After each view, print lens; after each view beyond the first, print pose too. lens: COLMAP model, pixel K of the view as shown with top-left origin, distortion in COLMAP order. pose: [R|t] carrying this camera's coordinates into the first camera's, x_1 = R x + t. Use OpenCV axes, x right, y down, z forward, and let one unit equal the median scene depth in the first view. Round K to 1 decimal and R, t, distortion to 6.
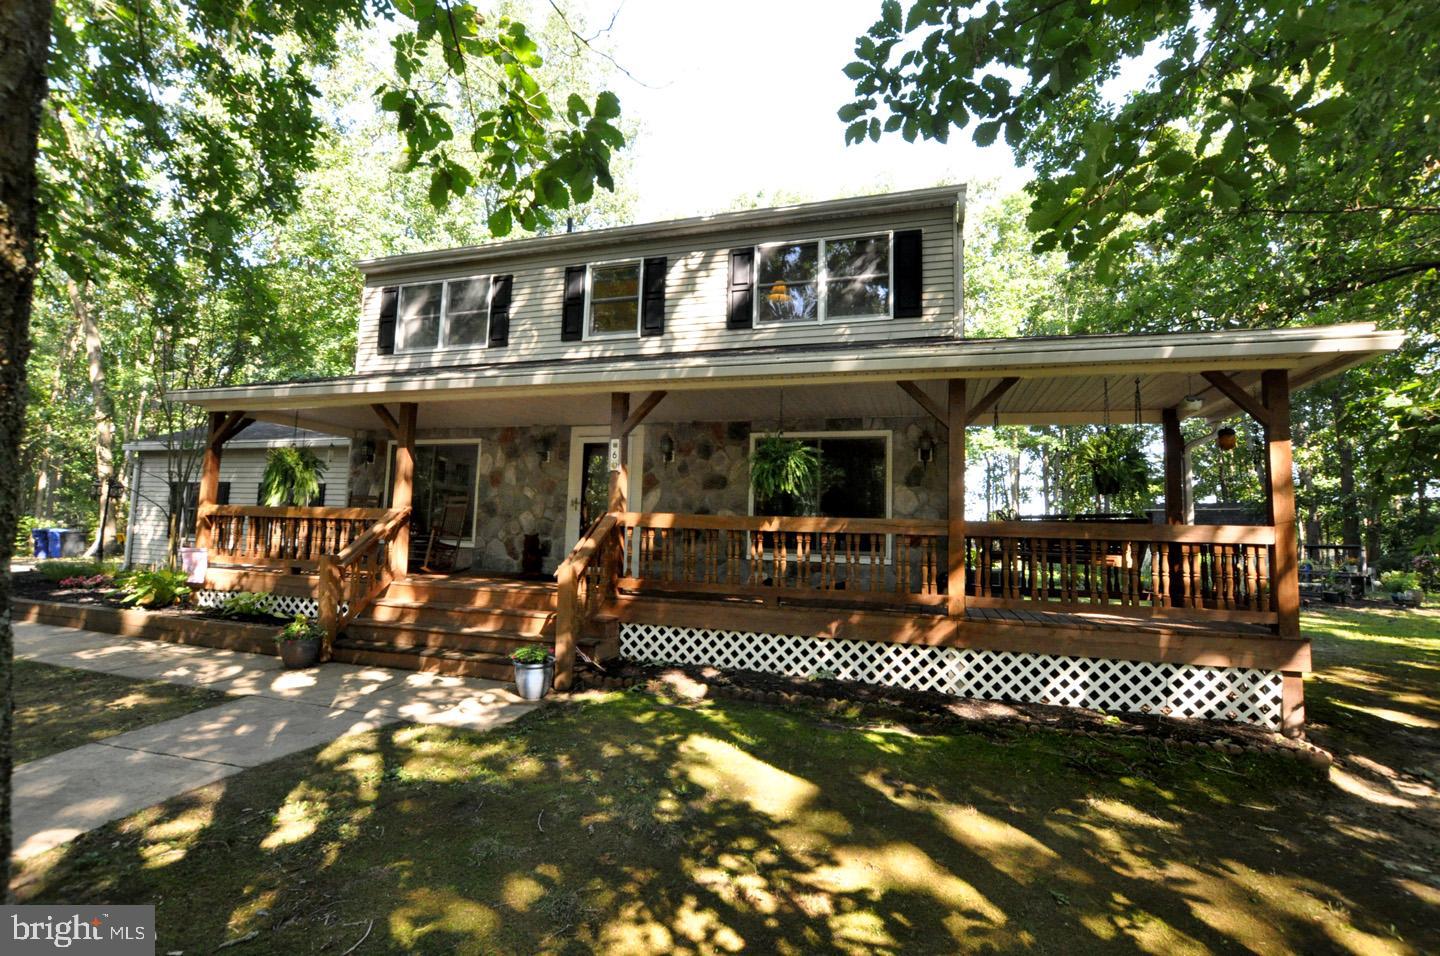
lens RADIAL K [[641.1, 0, 724.0], [0, 641.1, 476.9], [0, 0, 1]] dist [-0.034218, 0.004752]
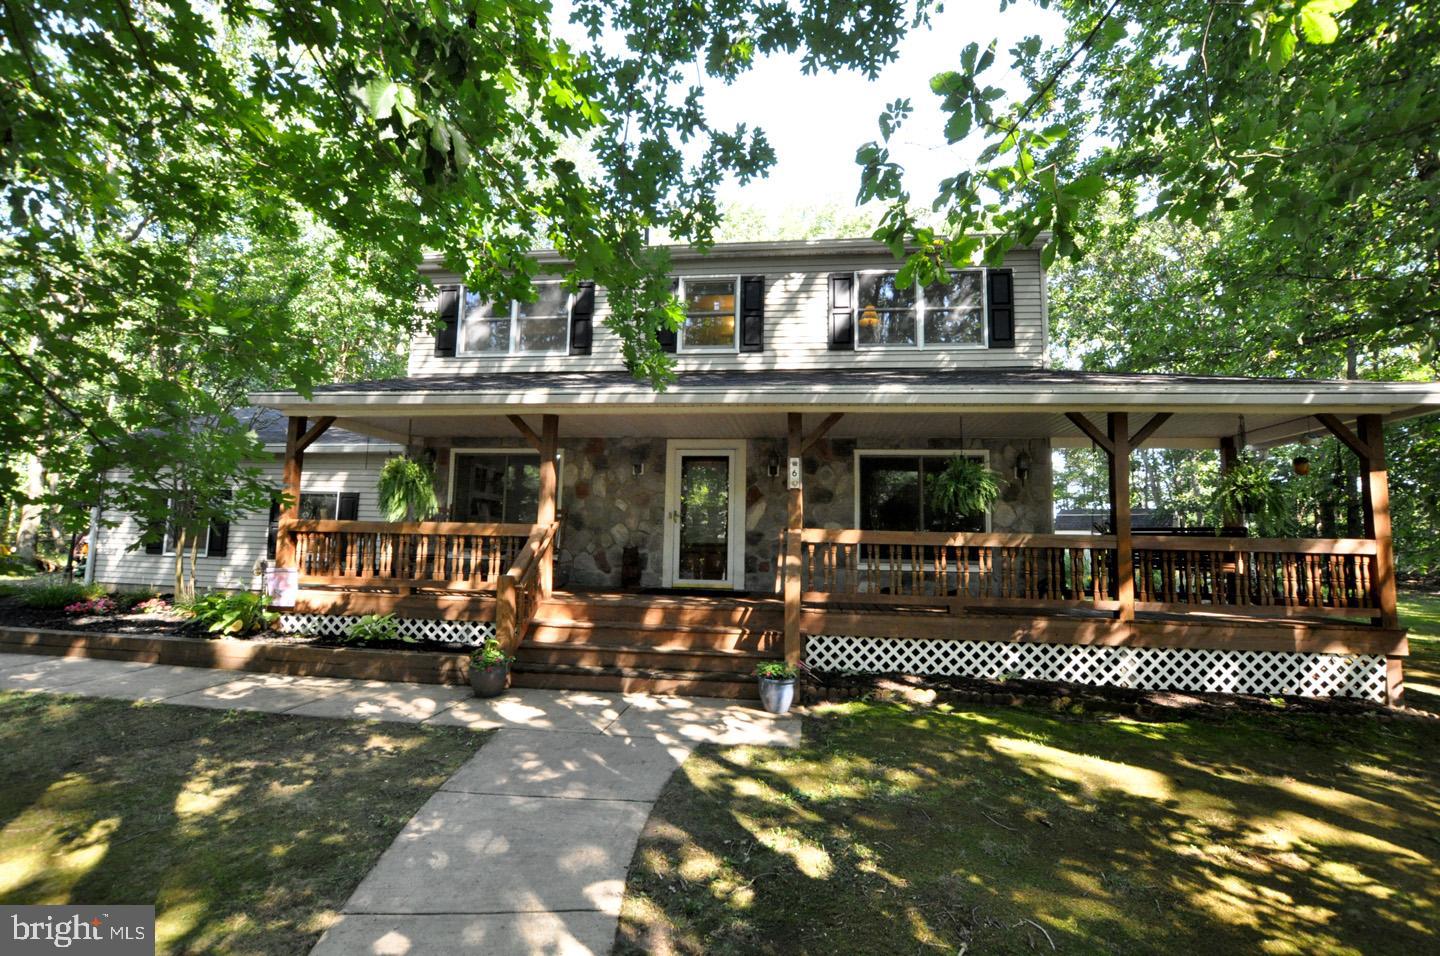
lens RADIAL K [[641.1, 0, 724.0], [0, 641.1, 476.9], [0, 0, 1]] dist [-0.034218, 0.004752]
pose [[0.985406, 0.007953, 0.170034, -0.557697], [-0.007724, 0.999968, -0.002011, -0.031356], [-0.170044, 0.000668, 0.985436, -0.003106]]
